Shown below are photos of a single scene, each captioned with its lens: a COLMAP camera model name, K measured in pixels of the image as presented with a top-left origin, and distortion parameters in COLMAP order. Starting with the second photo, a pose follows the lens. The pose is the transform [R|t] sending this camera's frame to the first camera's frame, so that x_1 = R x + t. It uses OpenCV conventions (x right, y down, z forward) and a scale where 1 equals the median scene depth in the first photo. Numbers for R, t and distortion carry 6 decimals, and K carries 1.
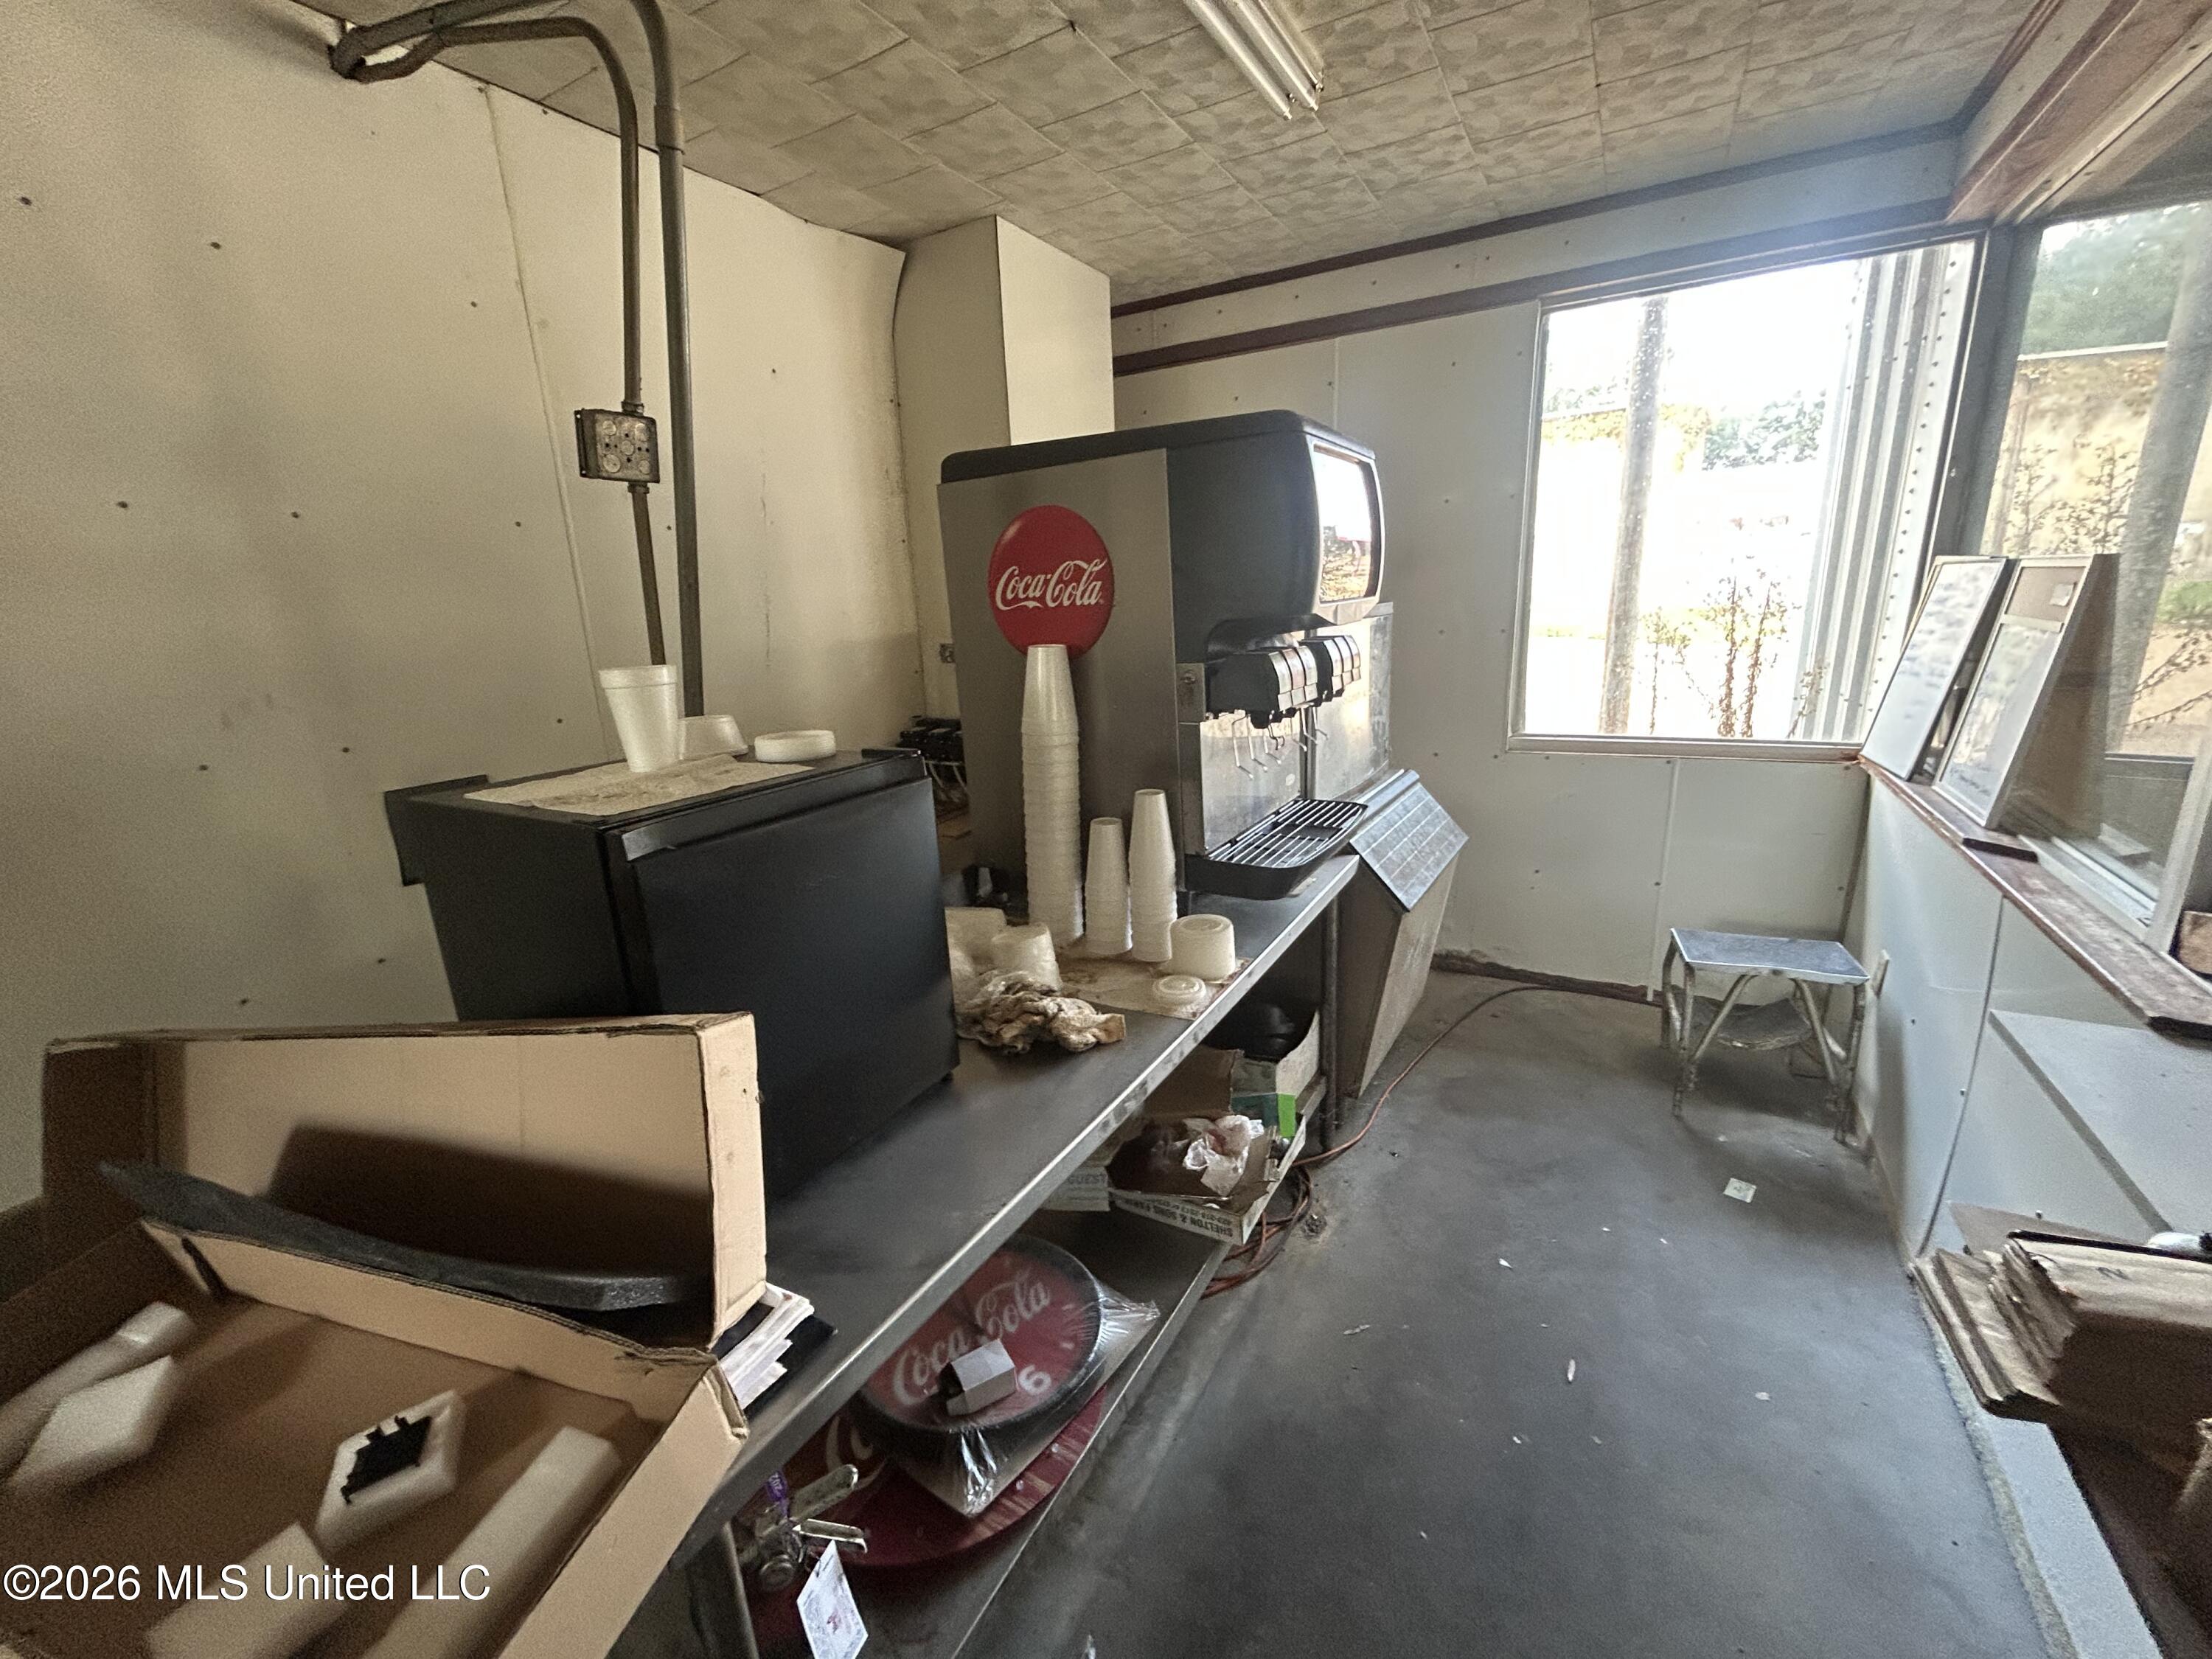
lens RADIAL K [[905.9, 0, 1102.7], [0, 905.9, 837.5], [0, 0, 1]] dist [0.003163, -0.000818]
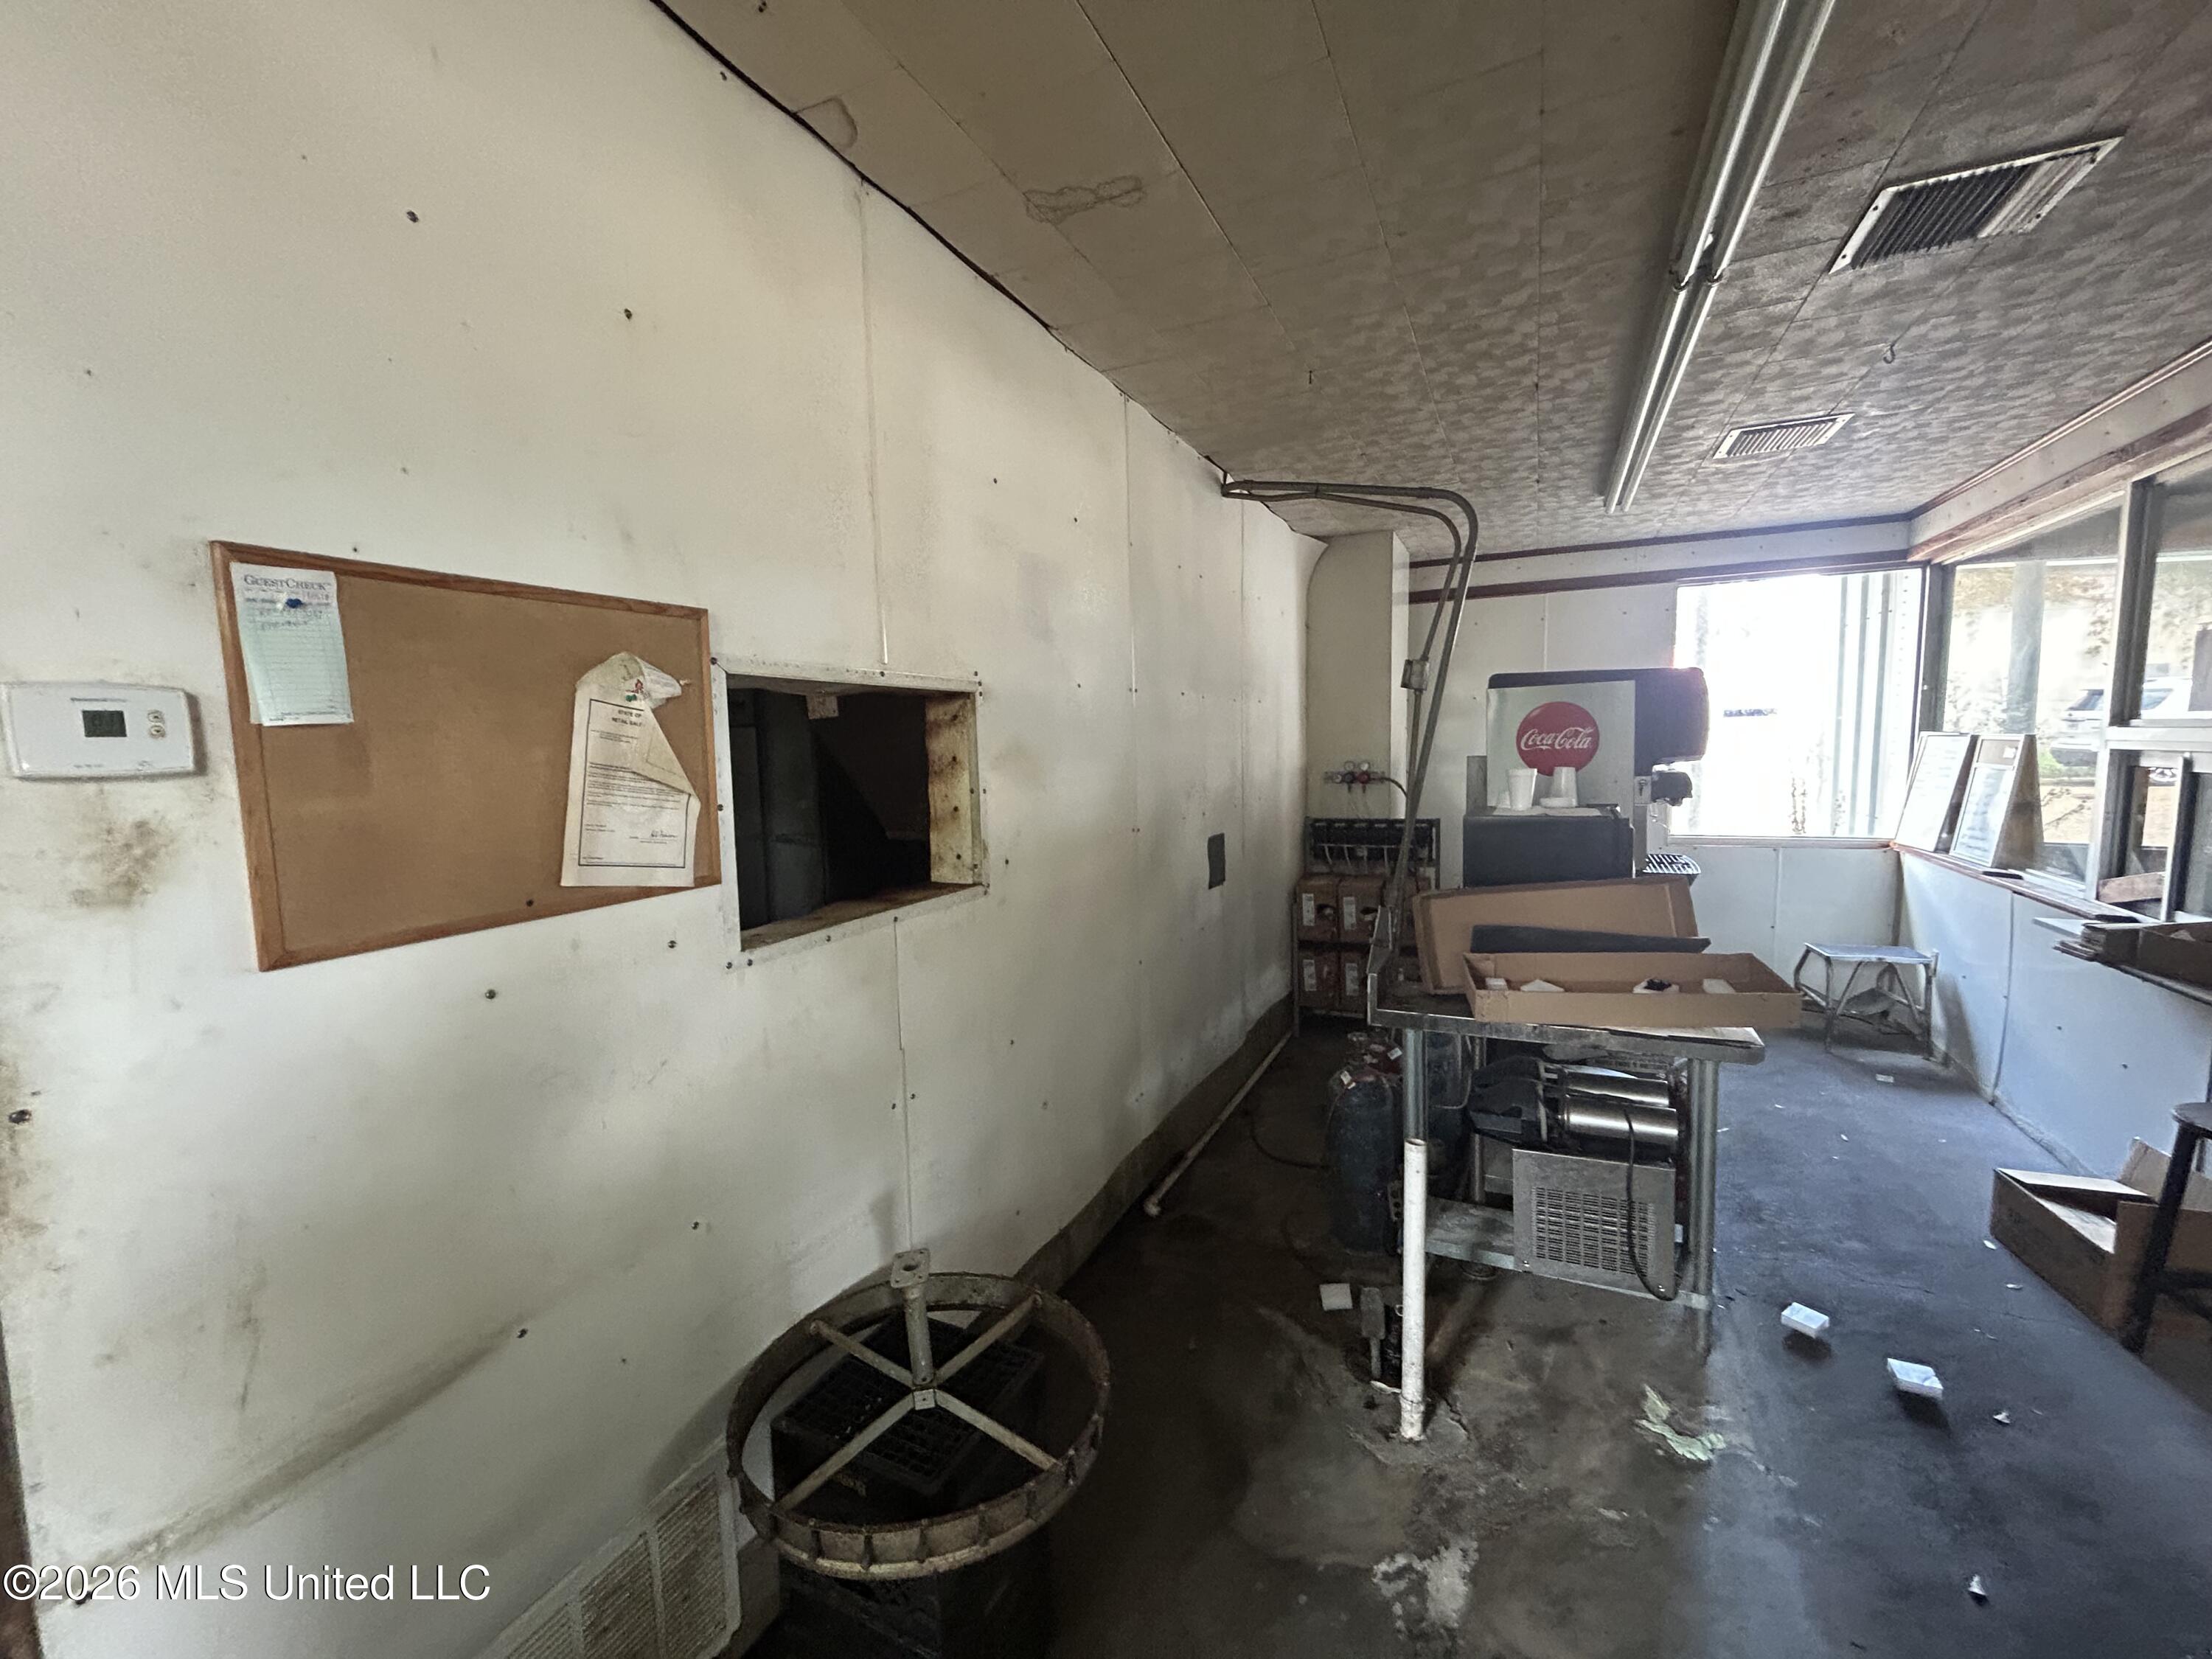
lens RADIAL K [[905.9, 0, 1114.2], [0, 905.9, 825.7], [0, 0, 1]] dist [0.003163, -0.000818]
pose [[0.995910, 0.014114, 0.089244, -0.932269], [0.000603, 0.986664, -0.162767, 0.184964], [-0.090351, 0.162155, 0.982620, -0.662994]]
